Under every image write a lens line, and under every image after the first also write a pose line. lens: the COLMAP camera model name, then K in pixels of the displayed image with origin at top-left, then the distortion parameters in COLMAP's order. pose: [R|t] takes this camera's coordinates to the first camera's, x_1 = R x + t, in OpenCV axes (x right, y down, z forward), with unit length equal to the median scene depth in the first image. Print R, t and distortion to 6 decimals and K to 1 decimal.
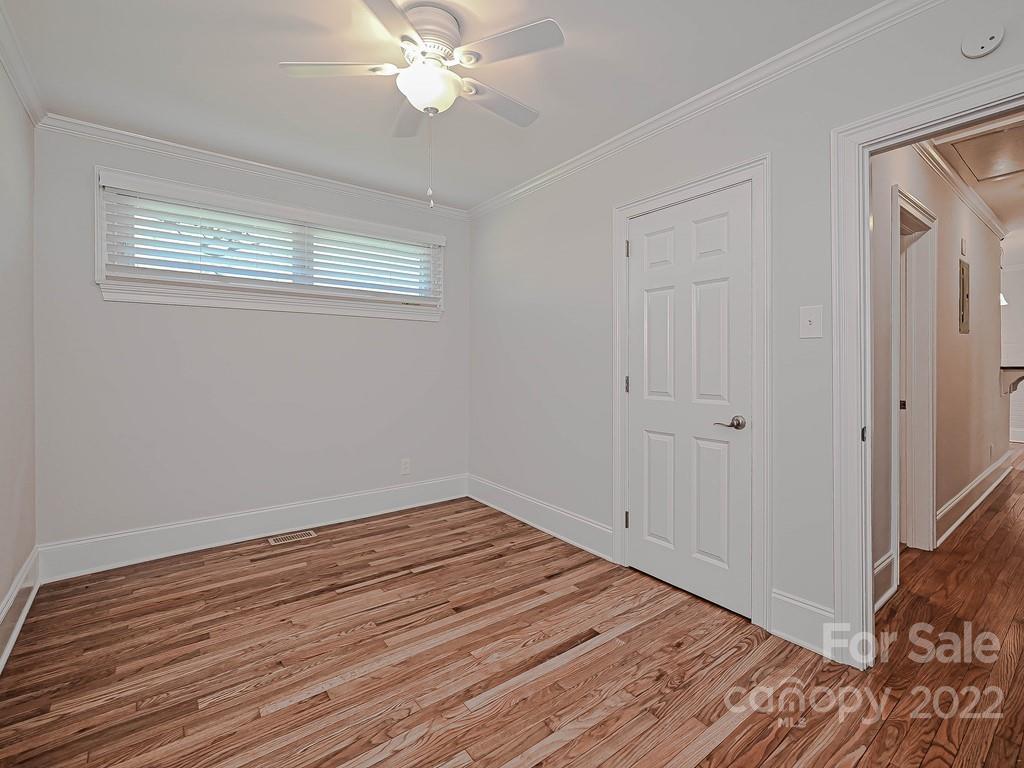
lens RADIAL K [[460.8, 0, 513.8], [0, 460.8, 364.1], [0, 0, 1]] dist [-0.003137, 0.000349]
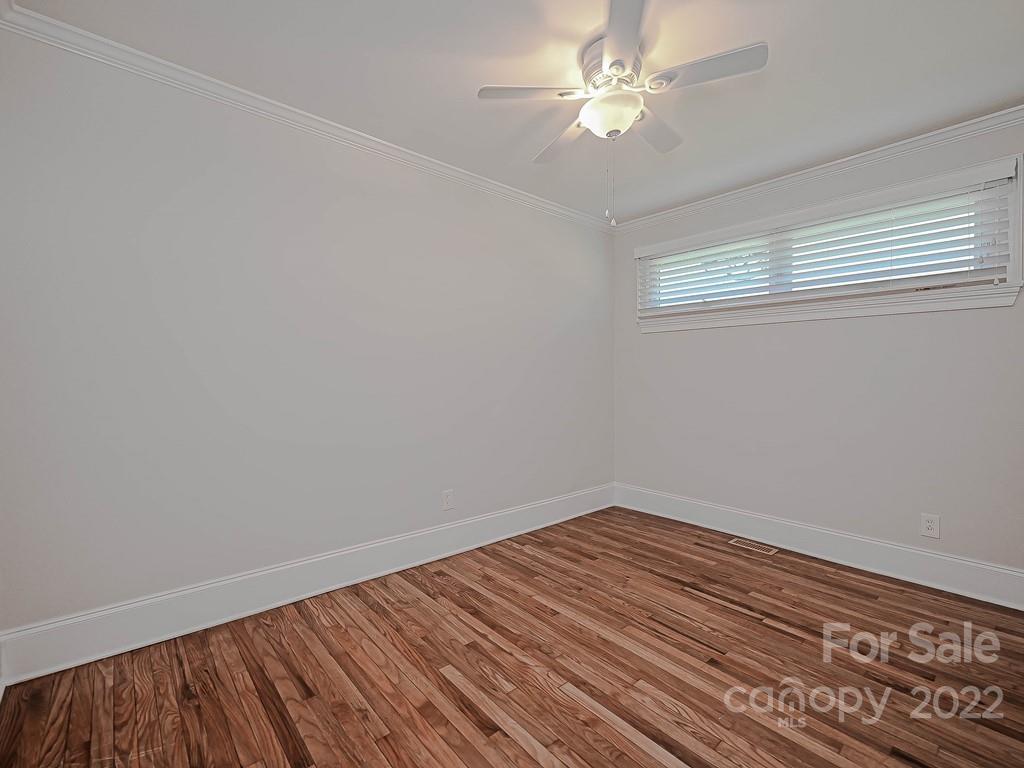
lens RADIAL K [[460.8, 0, 513.5], [0, 460.8, 380.0], [0, 0, 1]] dist [-0.003137, 0.000349]
pose [[0.061624, 0.011144, -0.998037, 0.618701], [-0.003376, 0.999934, 0.010956, 0.000218], [0.998094, 0.002695, 0.061658, 0.506170]]
